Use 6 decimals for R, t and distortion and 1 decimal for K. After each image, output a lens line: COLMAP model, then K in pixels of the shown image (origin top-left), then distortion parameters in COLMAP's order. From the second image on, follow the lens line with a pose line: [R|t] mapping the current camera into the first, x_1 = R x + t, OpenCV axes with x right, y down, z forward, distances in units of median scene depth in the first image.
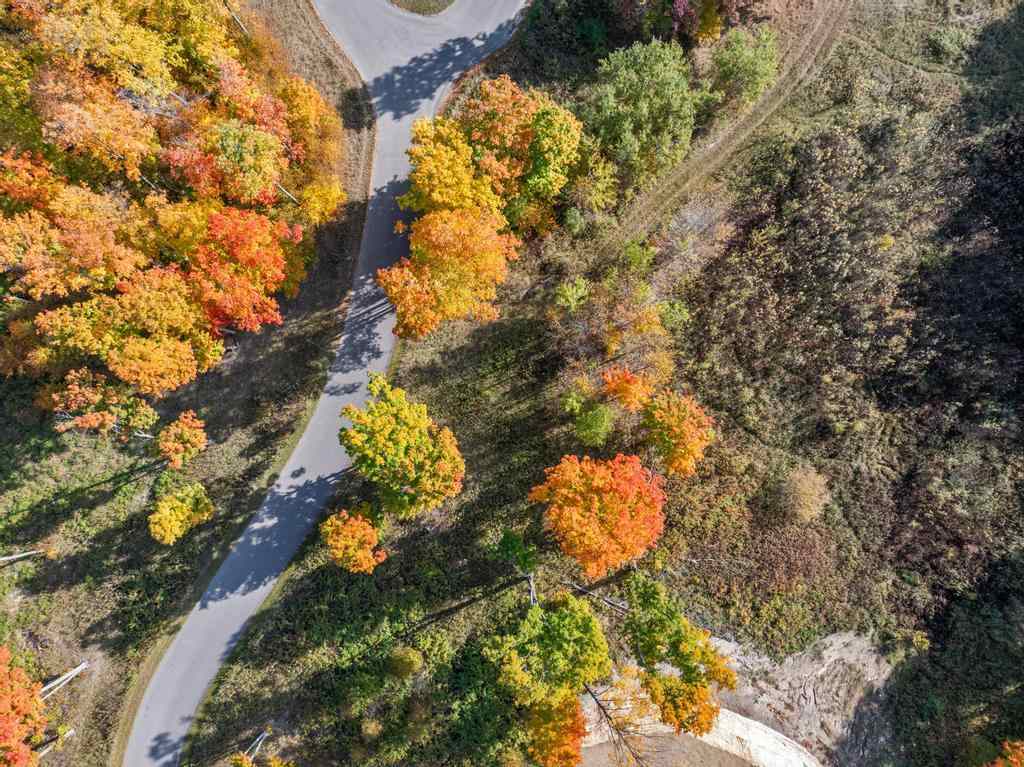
lens RADIAL K [[718.4, 0, 513.3], [0, 718.4, 378.5], [0, 0, 1]] dist [-0.044900, 0.008973]
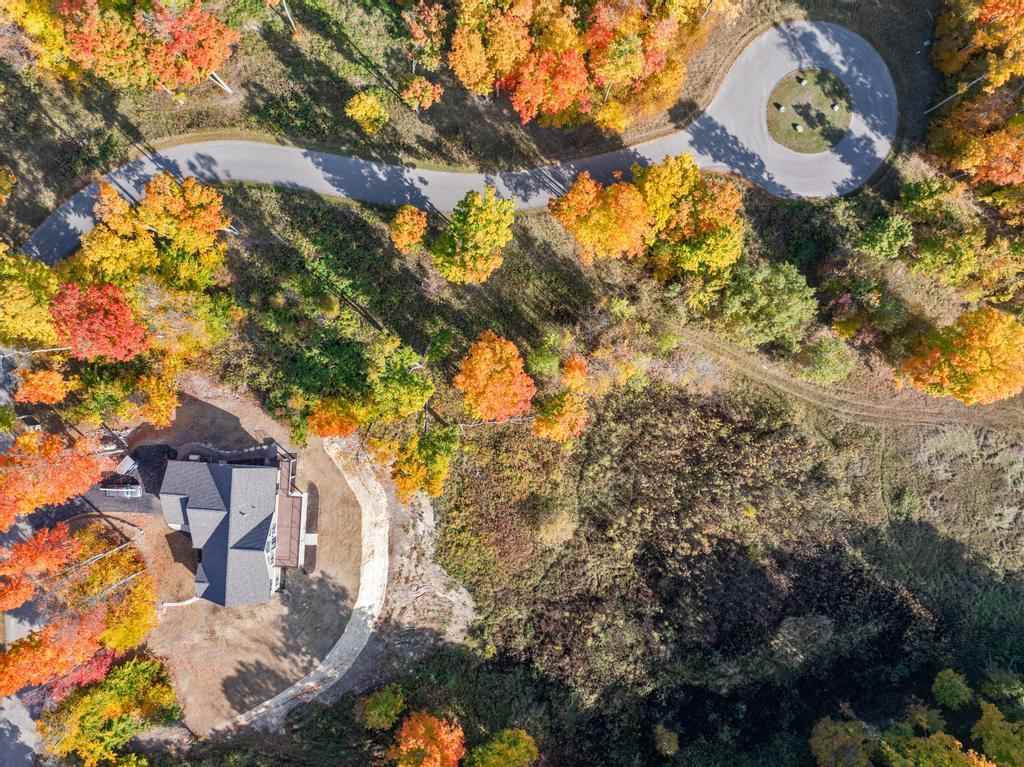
lens RADIAL K [[718.4, 0, 513.3], [0, 718.4, 378.5], [0, 0, 1]] dist [-0.044900, 0.008973]
pose [[0.396372, 0.918059, 0.007485, 0.104620], [-0.918069, 0.396296, 0.009891, 0.108911], [0.006114, -0.010792, 0.999923, -0.365905]]
